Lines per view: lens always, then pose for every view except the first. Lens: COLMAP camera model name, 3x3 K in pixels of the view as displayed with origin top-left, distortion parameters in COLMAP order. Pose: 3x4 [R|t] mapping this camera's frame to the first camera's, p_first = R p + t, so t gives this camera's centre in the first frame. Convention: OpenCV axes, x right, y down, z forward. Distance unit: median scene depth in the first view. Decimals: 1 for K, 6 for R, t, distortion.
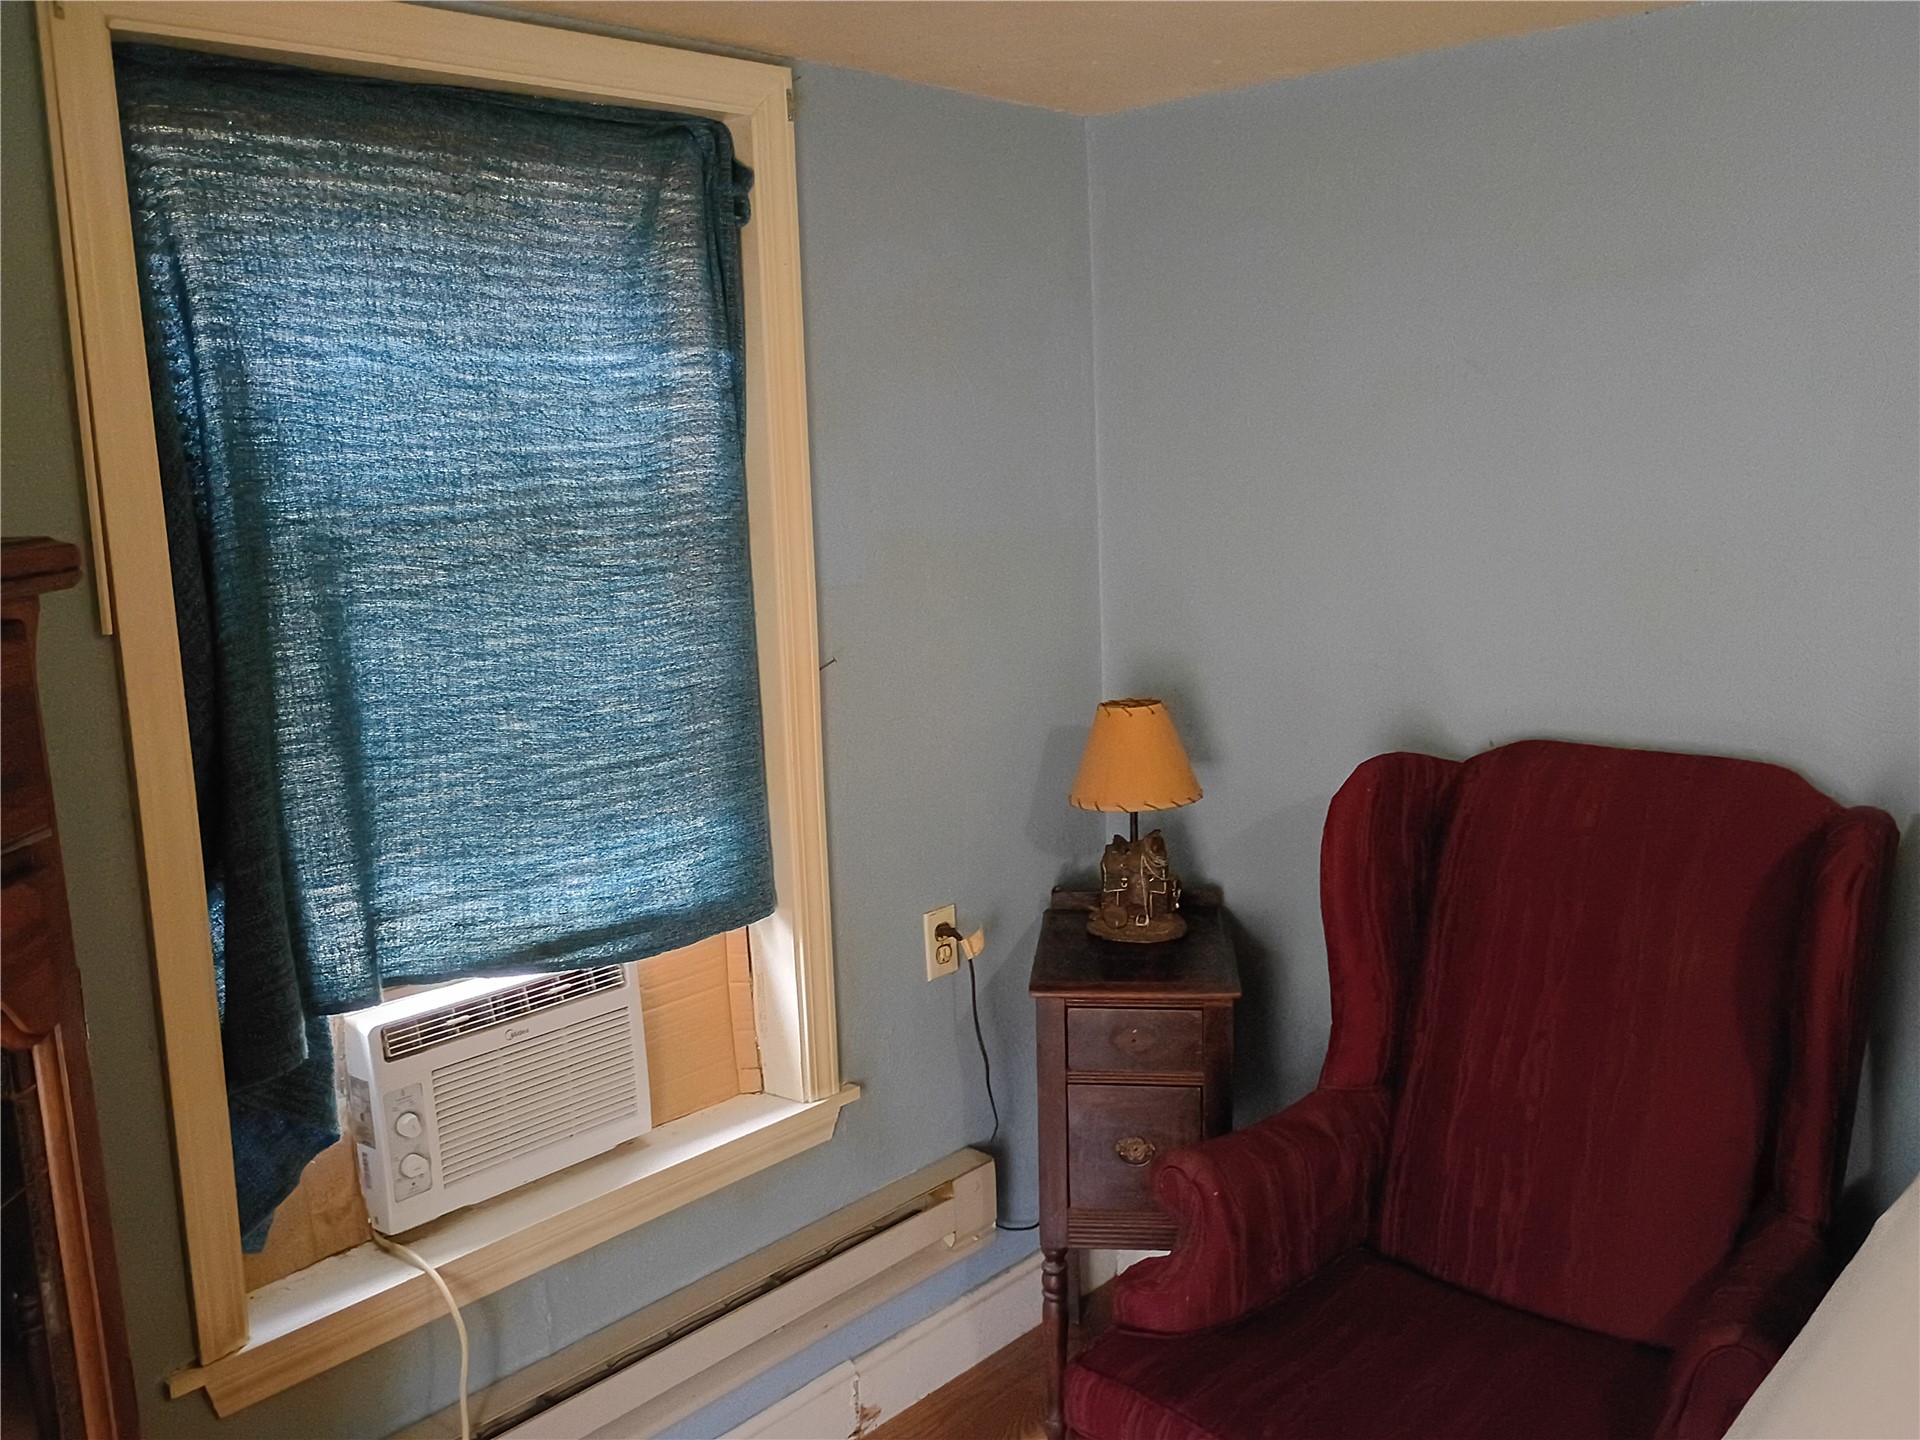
lens RADIAL K [[1688.1, 0, 956.1], [0, 1688.1, 705.3], [0, 0, 1]] dist [0.035712, -0.036485]
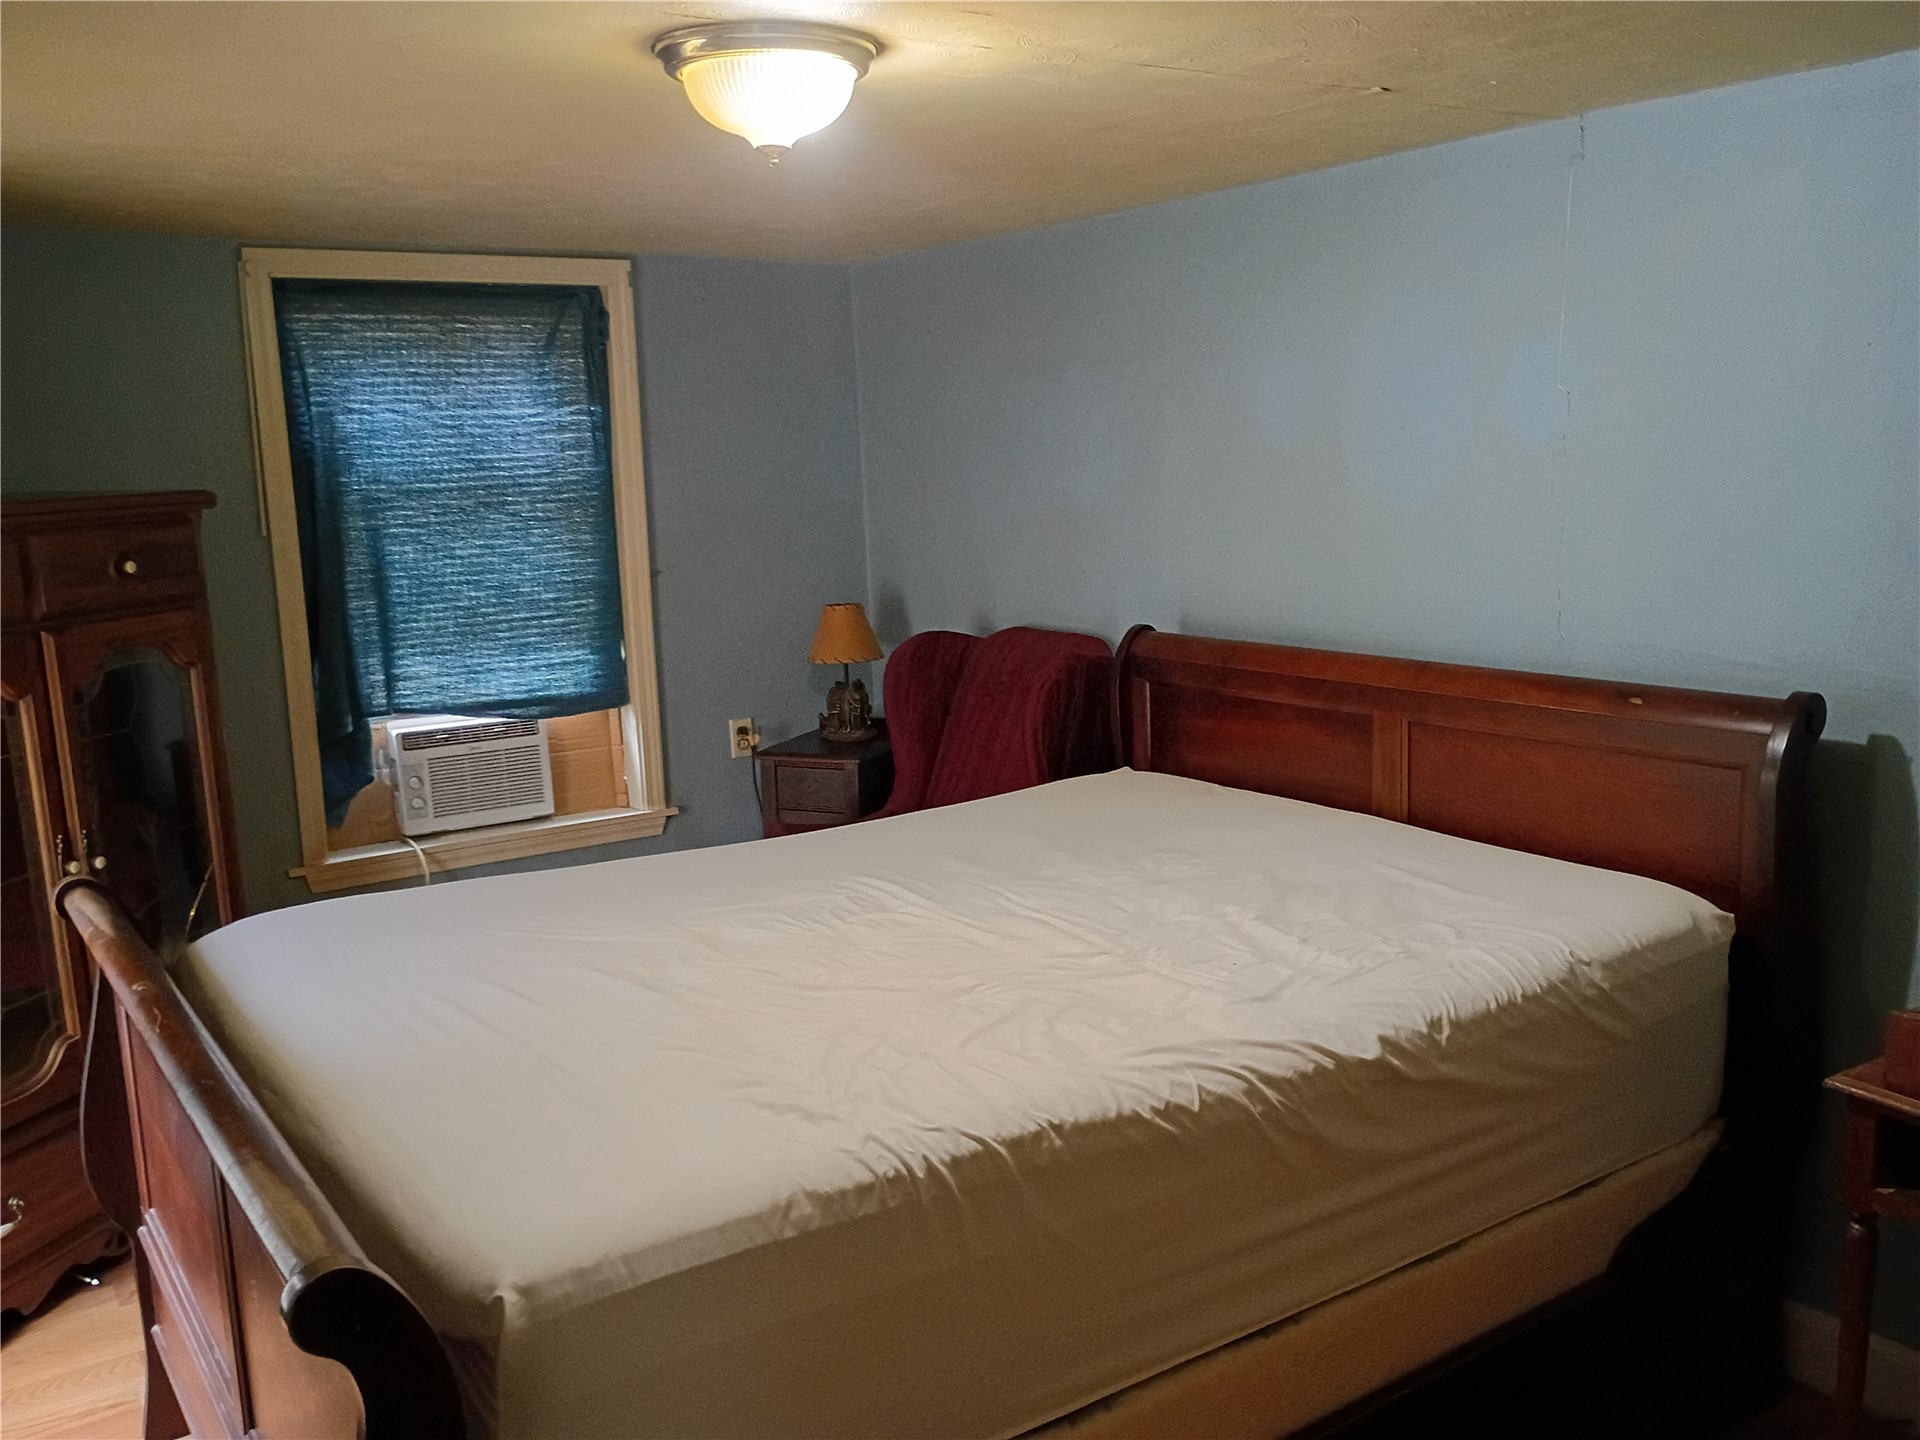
lens RADIAL K [[1688.1, 0, 971.4], [0, 1688.1, 734.8], [0, 0, 1]] dist [0.035712, -0.036485]
pose [[0.970489, 0.051328, -0.235621, 0.828401], [-0.046267, 0.998565, 0.026961, 0.101593], [0.236667, -0.015264, 0.971471, -0.856706]]
